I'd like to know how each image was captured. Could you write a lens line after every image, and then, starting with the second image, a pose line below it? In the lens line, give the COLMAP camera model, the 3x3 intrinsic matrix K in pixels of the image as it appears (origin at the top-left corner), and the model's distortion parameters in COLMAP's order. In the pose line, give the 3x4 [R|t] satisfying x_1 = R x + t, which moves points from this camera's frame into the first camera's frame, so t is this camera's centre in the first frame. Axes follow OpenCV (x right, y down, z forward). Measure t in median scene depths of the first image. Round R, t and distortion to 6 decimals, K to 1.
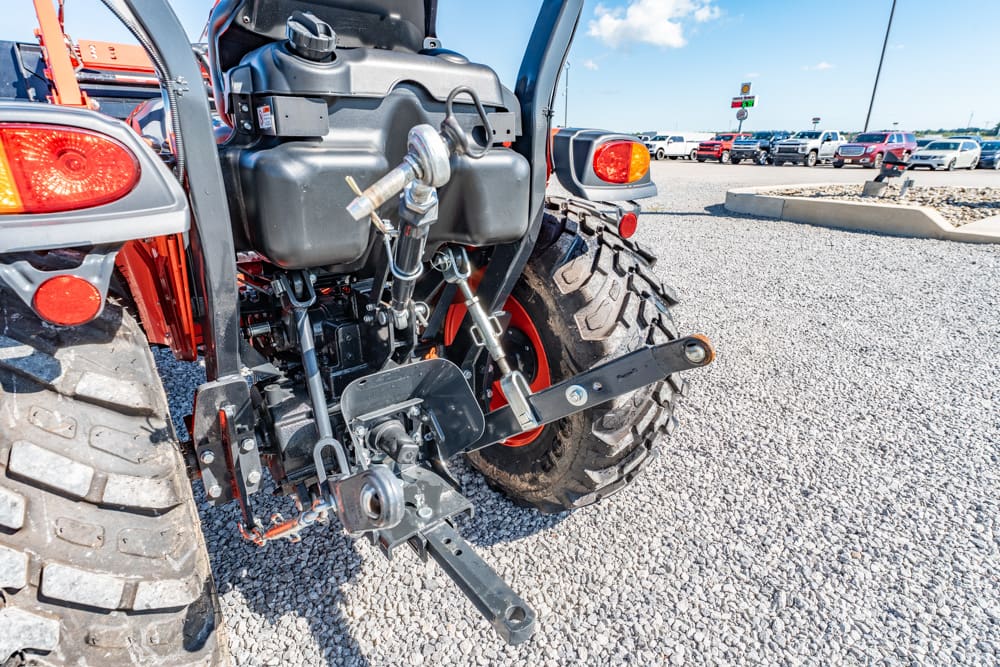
lens RADIAL K [[499.3, 0, 500.0], [0, 499.3, 333.5], [0, 0, 1]] dist [-0.002413, 0.000261]
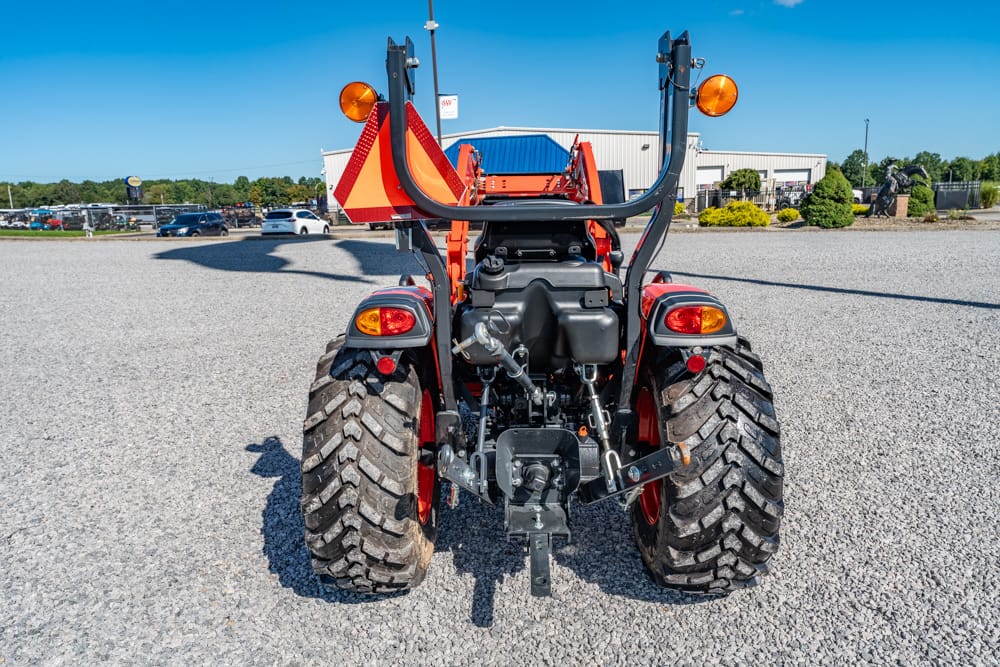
lens RADIAL K [[638.9, 0, 500.0], [0, 638.9, 333.5], [0, 0, 1]] dist [0.003821, 0.000933]
pose [[0.763982, 0.112831, -0.635295, 1.546515], [-0.206440, 0.975581, -0.074990, -0.083232], [0.611321, 0.188441, 0.768620, -1.164157]]
